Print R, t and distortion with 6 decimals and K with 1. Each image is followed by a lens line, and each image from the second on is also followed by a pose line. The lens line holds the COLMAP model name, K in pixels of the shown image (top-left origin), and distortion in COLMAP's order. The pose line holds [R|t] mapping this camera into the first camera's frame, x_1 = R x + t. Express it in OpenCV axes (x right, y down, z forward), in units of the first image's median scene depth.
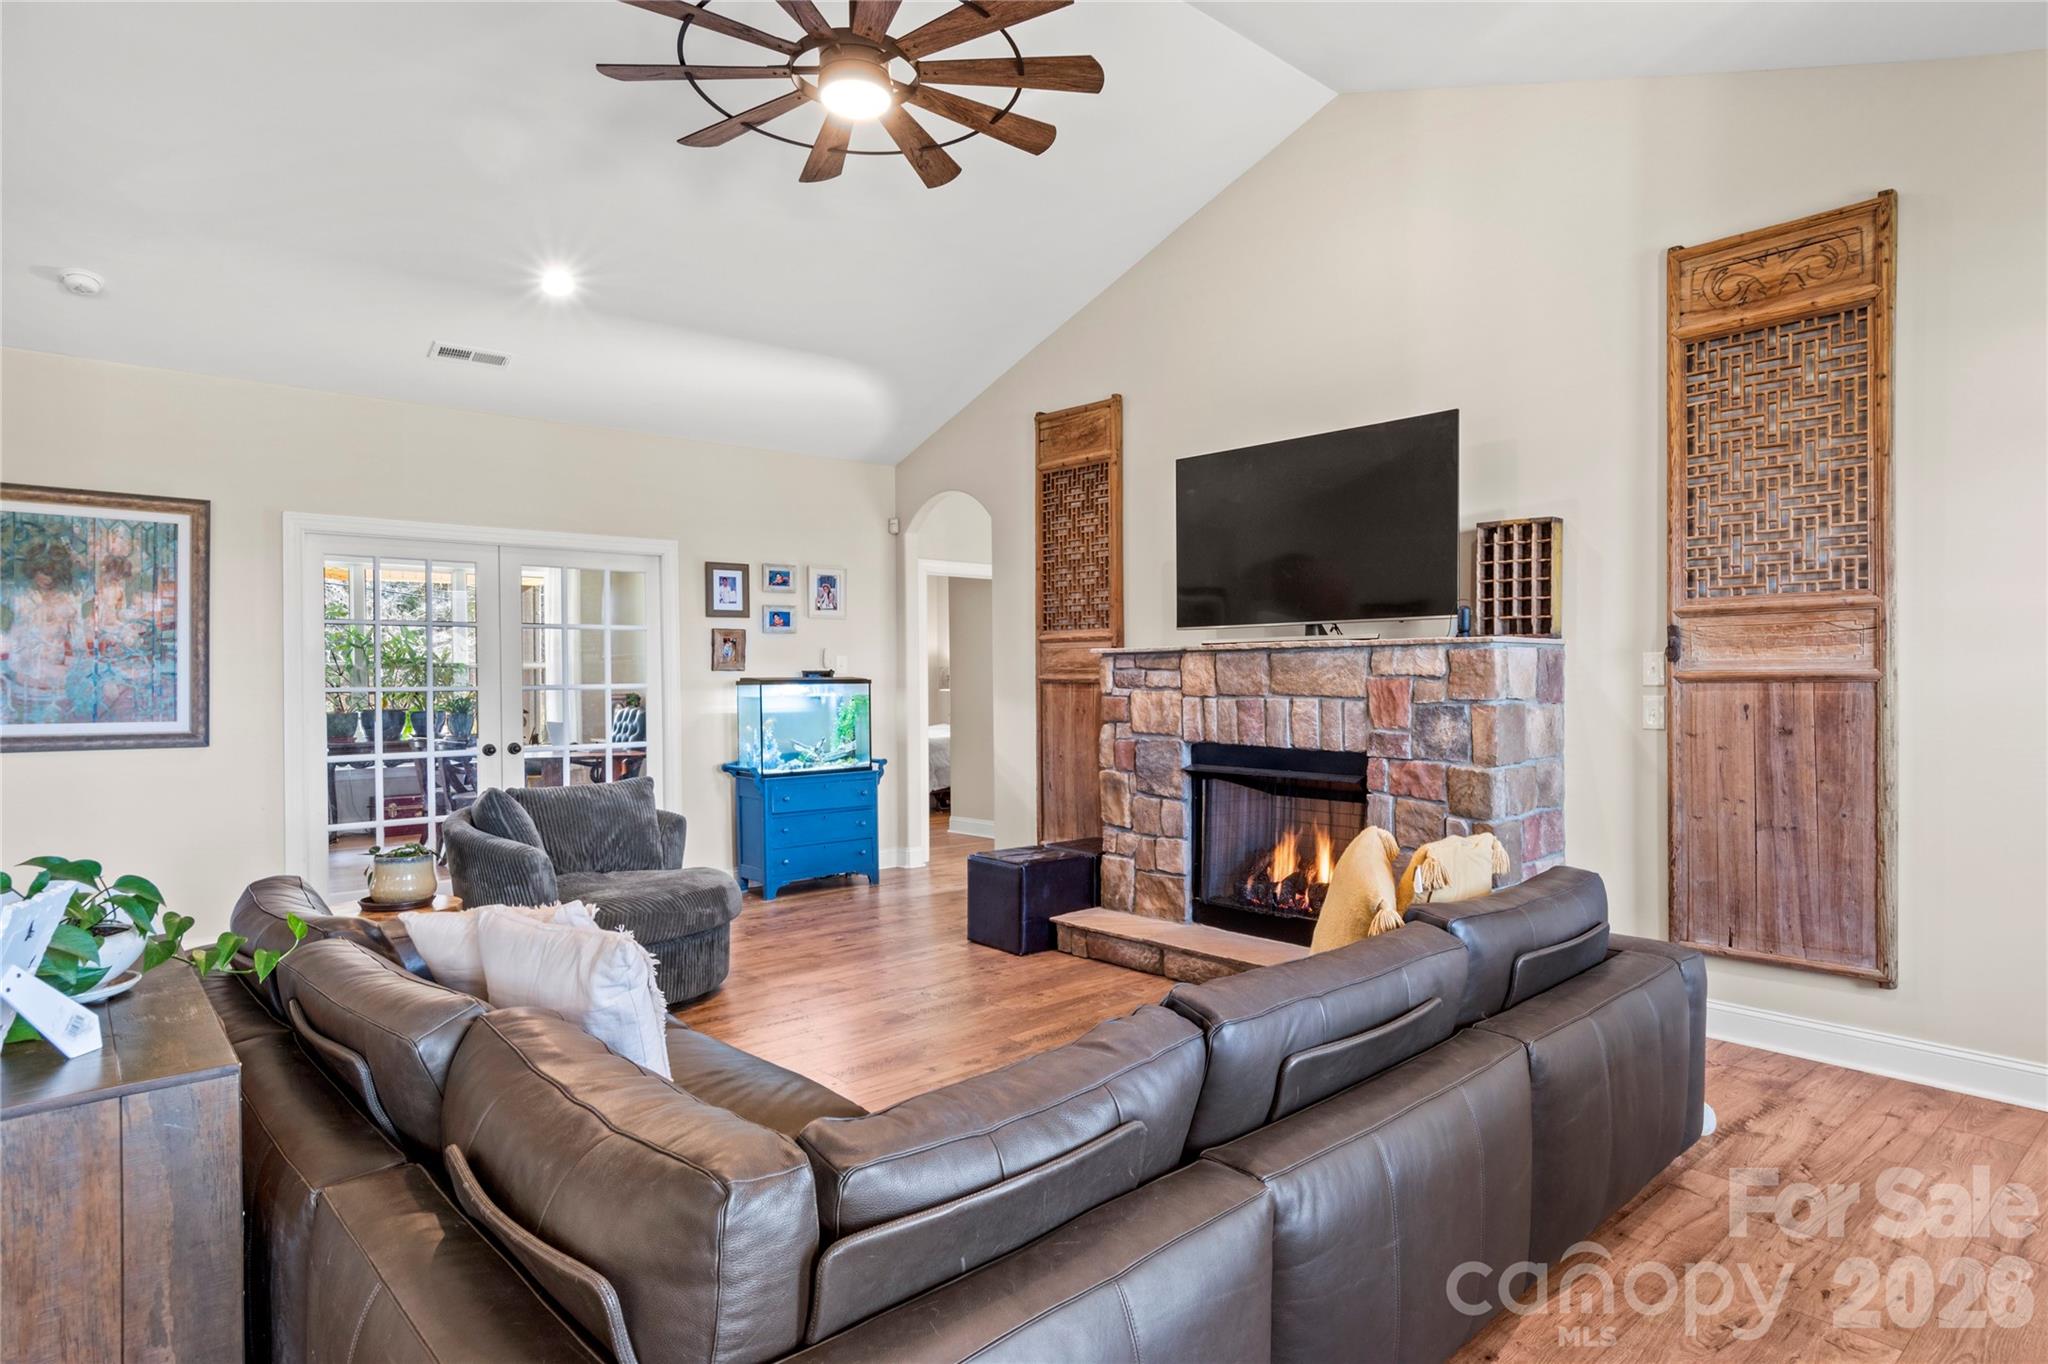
lens RADIAL K [[1132.0, 0, 1072.6], [0, 1132.0, 678.4], [0, 0, 1]] dist [0.001609, 0.000113]
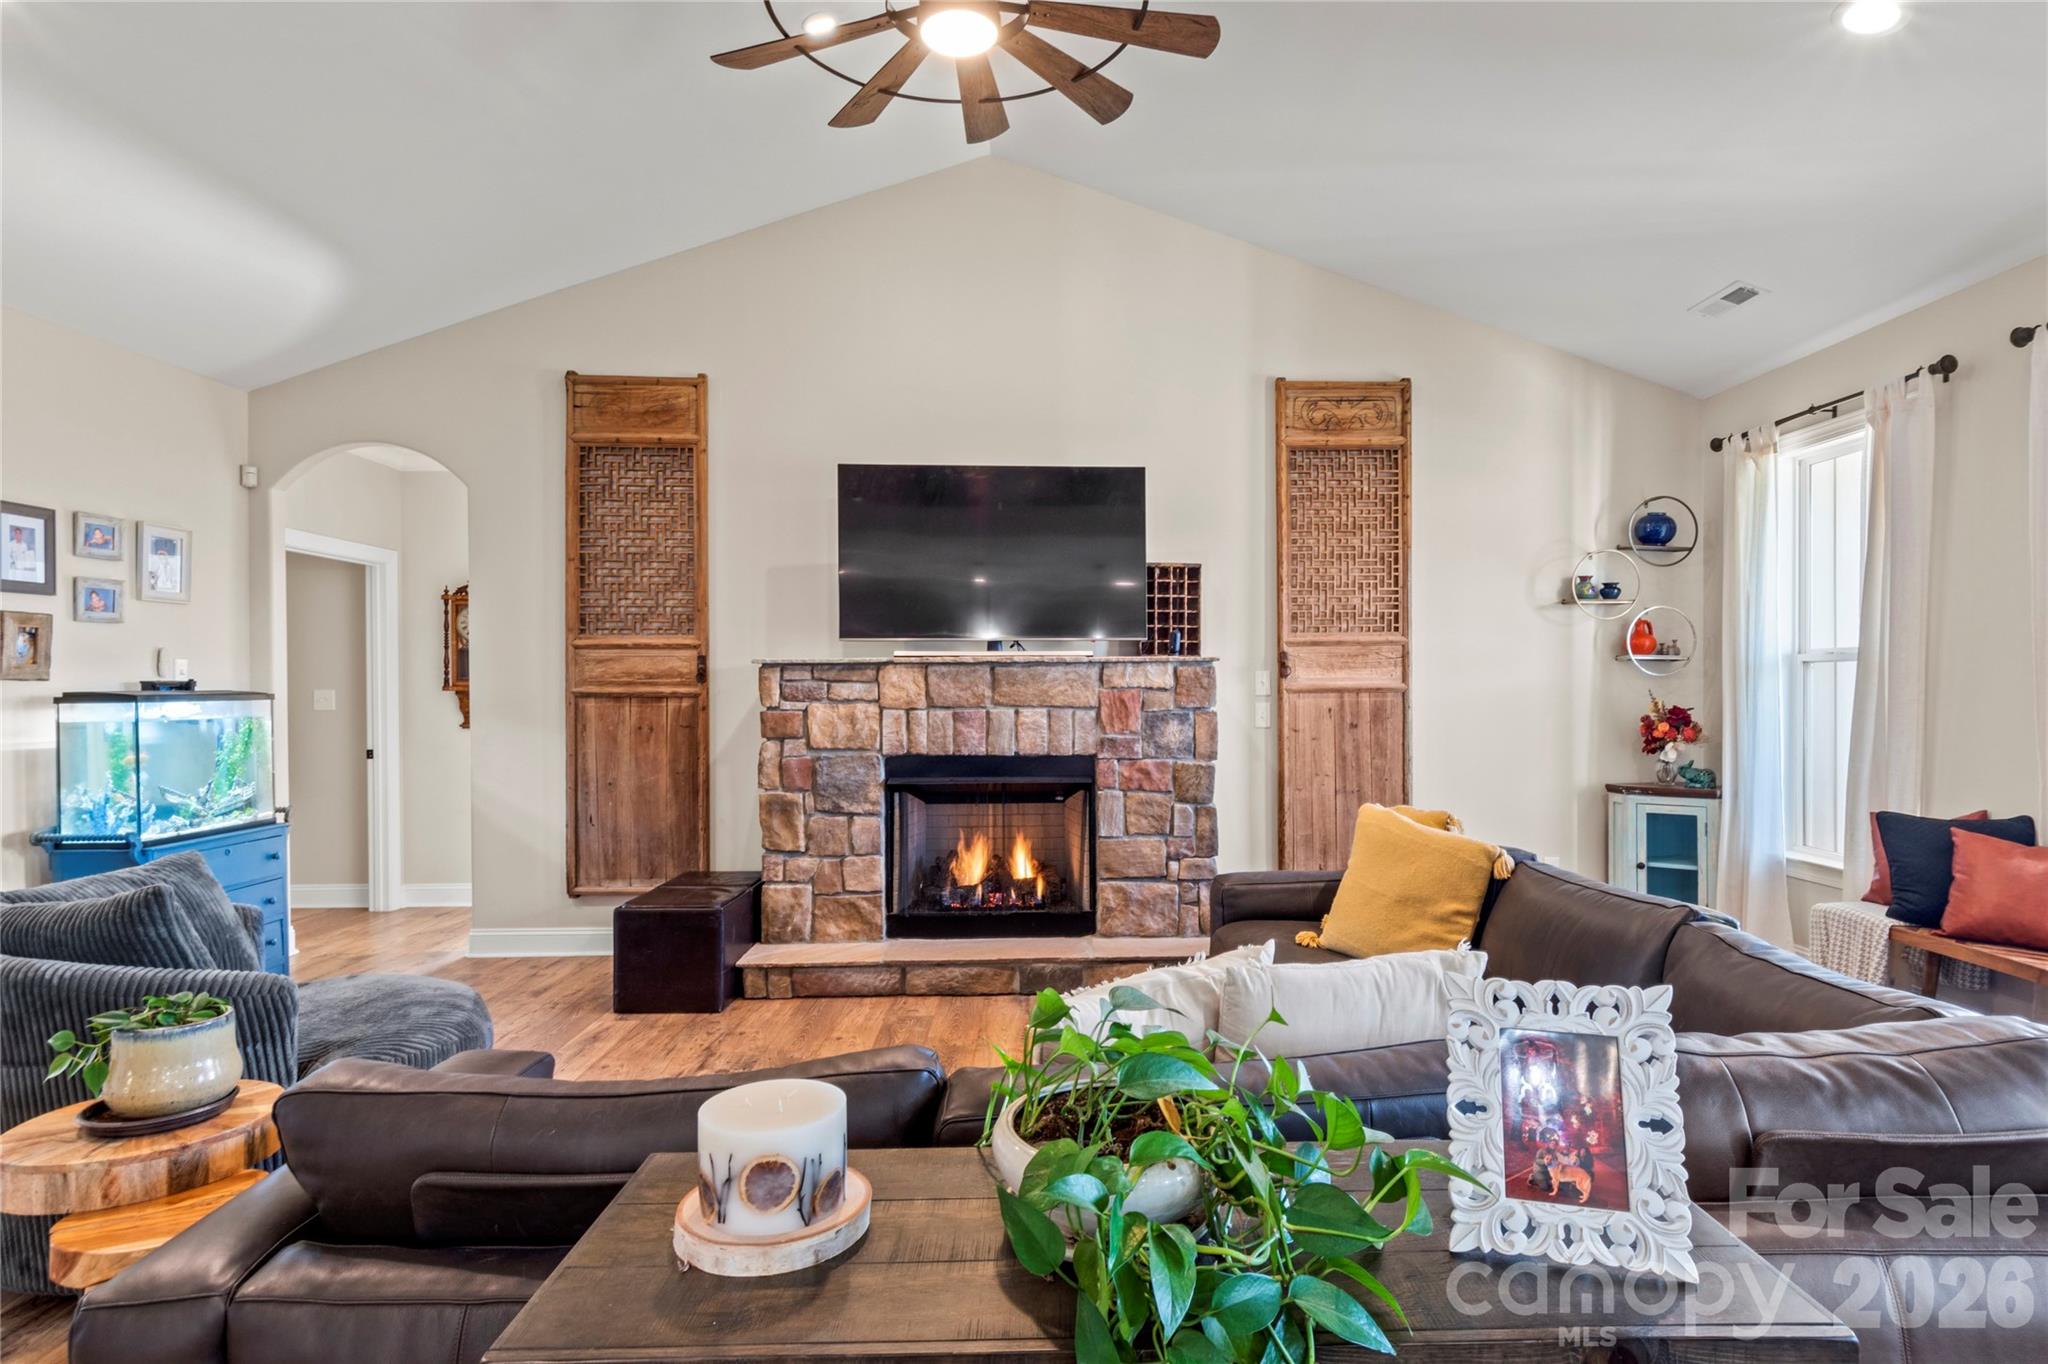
lens RADIAL K [[1114.6, 0, 1070.2], [0, 1114.6, 686.0], [0, 0, 1]] dist [-0.003354, -0.002082]
pose [[0.651281, 0.002151, 0.758833, -0.567573], [0.002588, 0.999984, -0.005057, 0.001116], [-0.758832, 0.005257, 0.651265, 0.265844]]
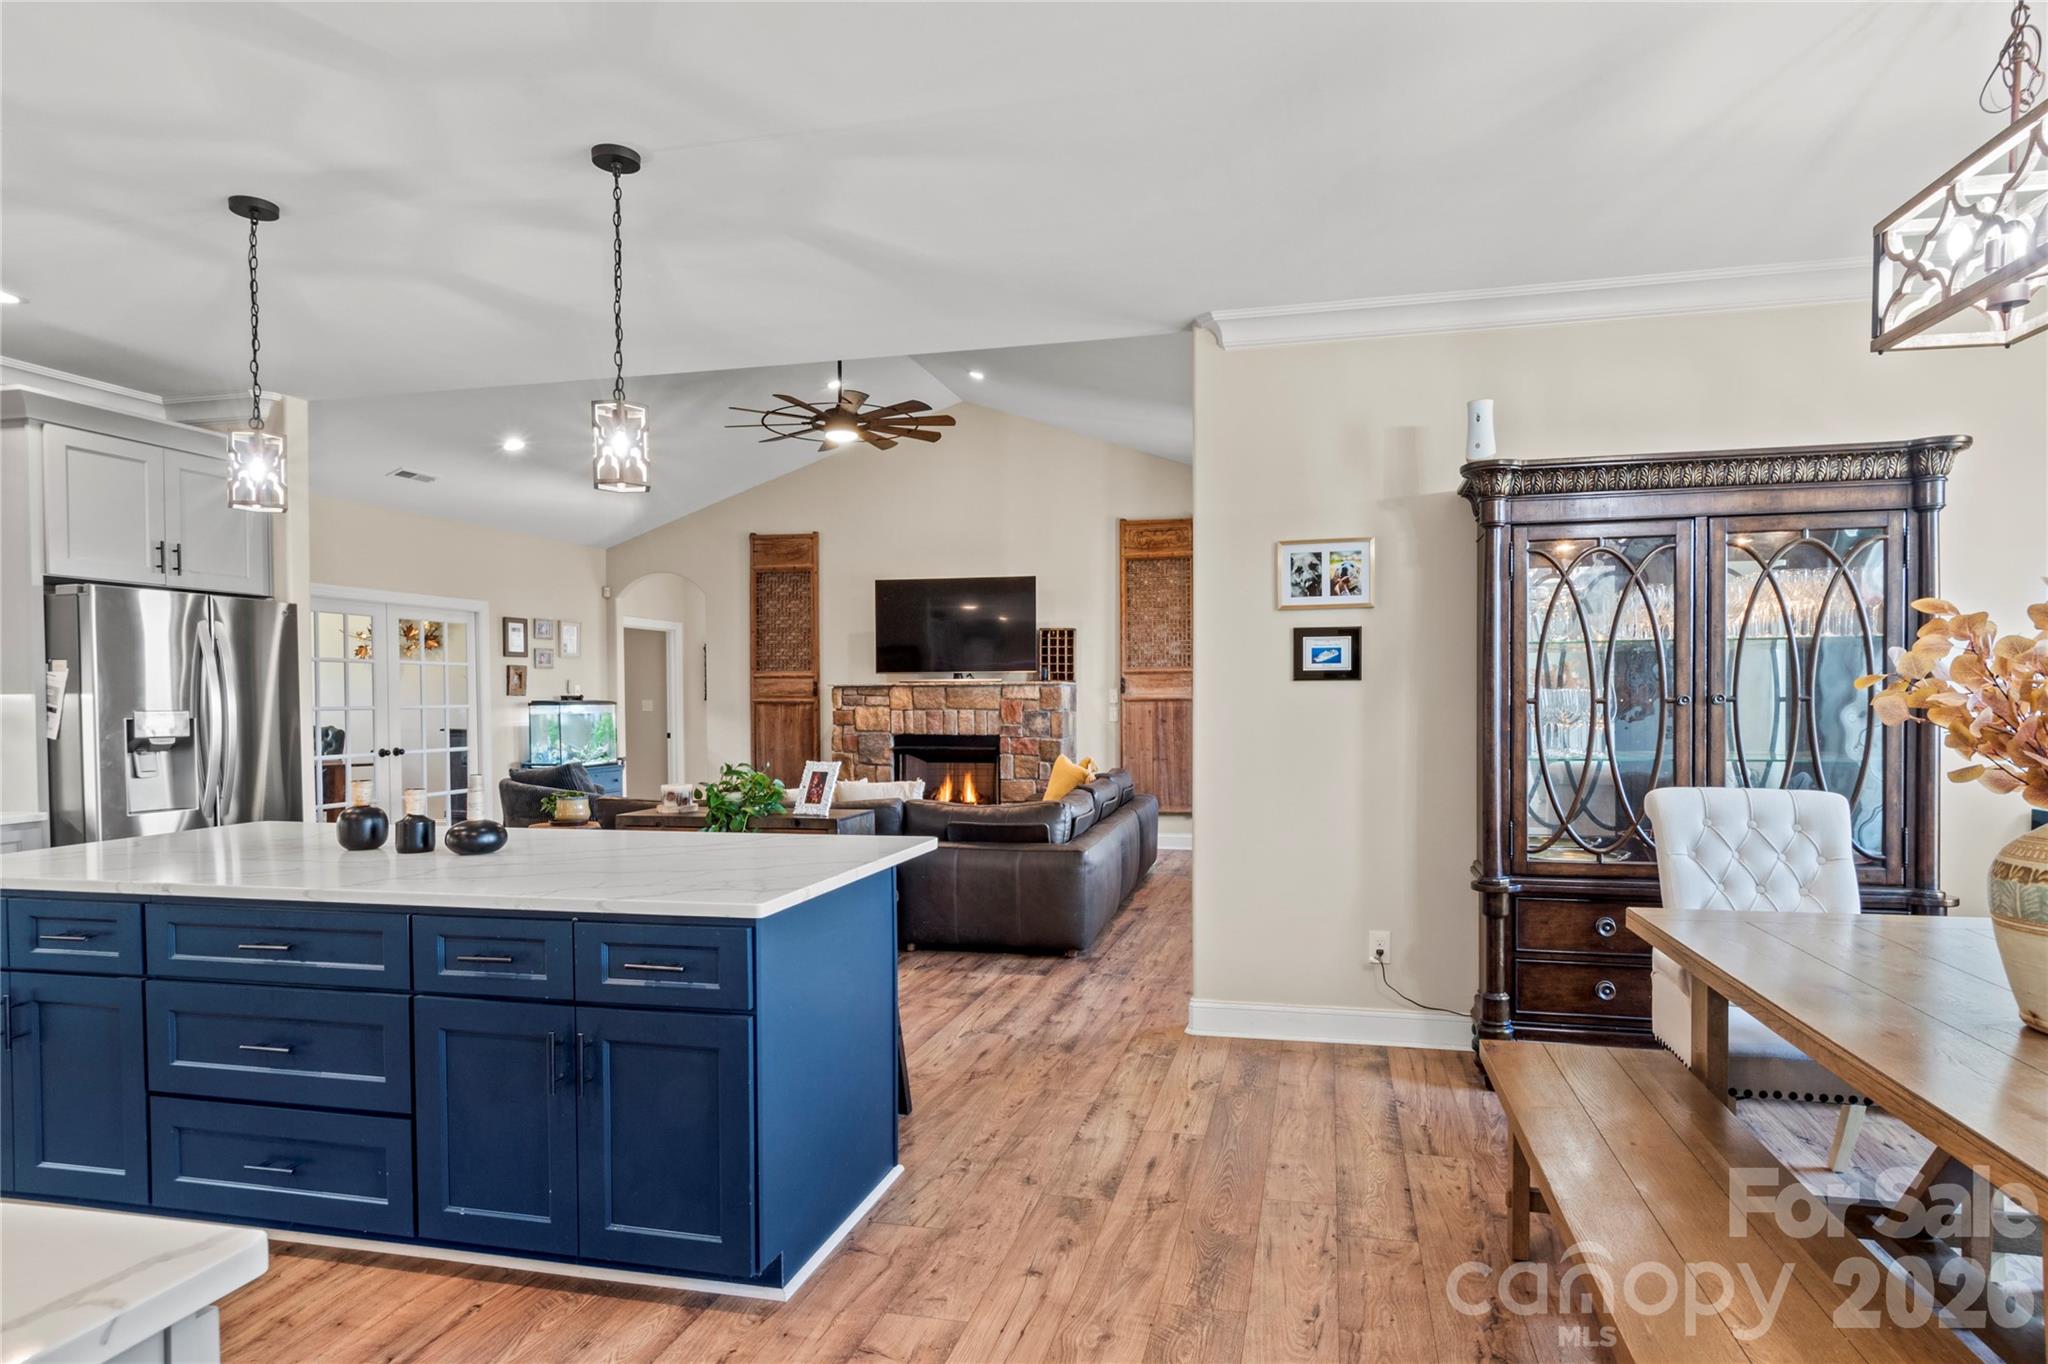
lens RADIAL K [[1114.7, 0, 1074.3], [0, 1114.7, 706.4], [0, 0, 1]] dist [0.009907, 0.000622]
pose [[0.825206, -0.003078, 0.564824, -0.746564], [0.001712, 0.999994, 0.002947, 0.005219], [-0.564829, -0.001464, 0.825206, -0.746481]]
